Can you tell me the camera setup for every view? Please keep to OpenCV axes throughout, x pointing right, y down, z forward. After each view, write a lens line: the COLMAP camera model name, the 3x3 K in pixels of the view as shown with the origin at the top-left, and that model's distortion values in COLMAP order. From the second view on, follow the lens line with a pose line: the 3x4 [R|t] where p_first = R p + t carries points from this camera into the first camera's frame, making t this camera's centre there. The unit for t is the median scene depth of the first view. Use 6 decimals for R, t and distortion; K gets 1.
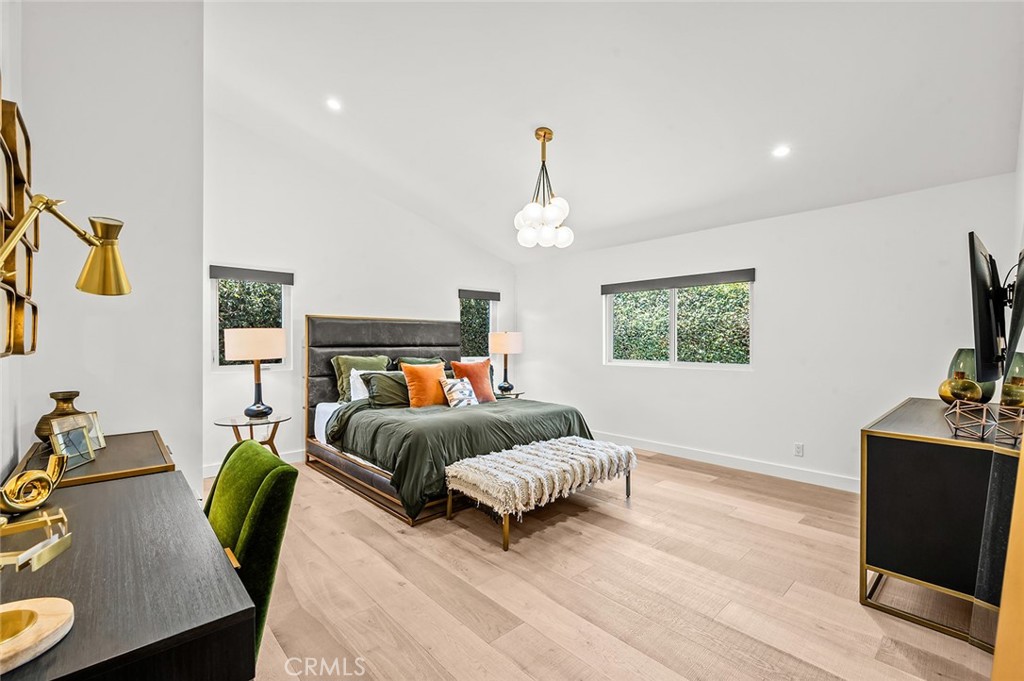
lens RADIAL K [[441.9, 0, 512.0], [0, 441.9, 340.5], [0, 0, 1]] dist [0.001045, 0.000051]
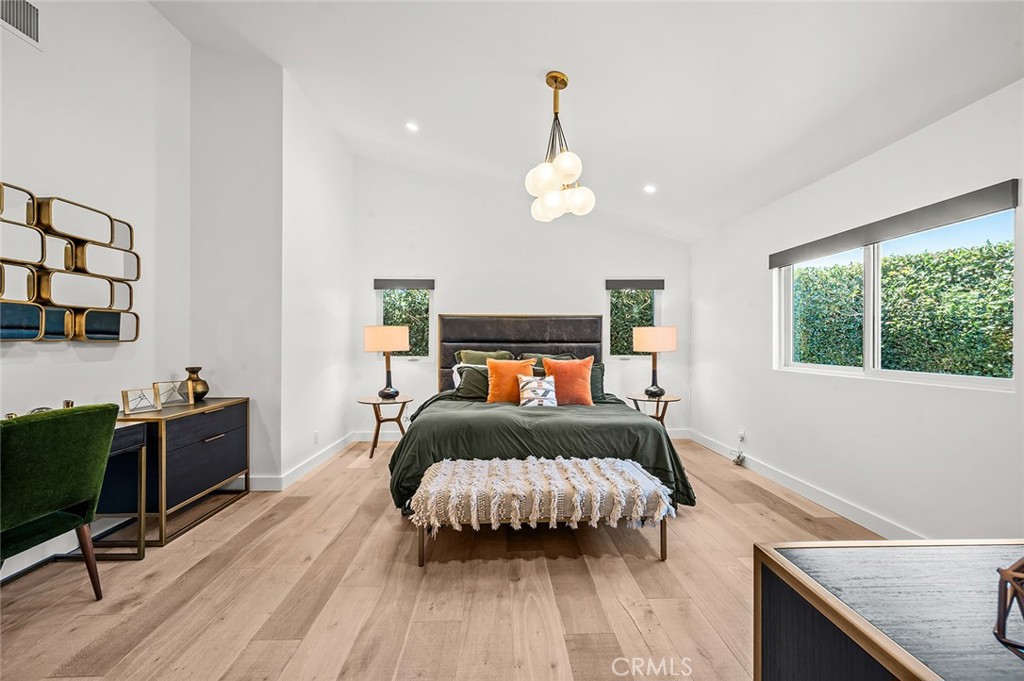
lens RADIAL K [[429.3, 0, 512.0], [0, 429.3, 340.5], [0, 0, 1]] dist [-0.001173, -0.000037]
pose [[0.756178, -0.000886, -0.654365, 0.425406], [0.001579, 0.999999, 0.000470, 0.010303], [0.654364, -0.001388, 0.756179, 0.281538]]
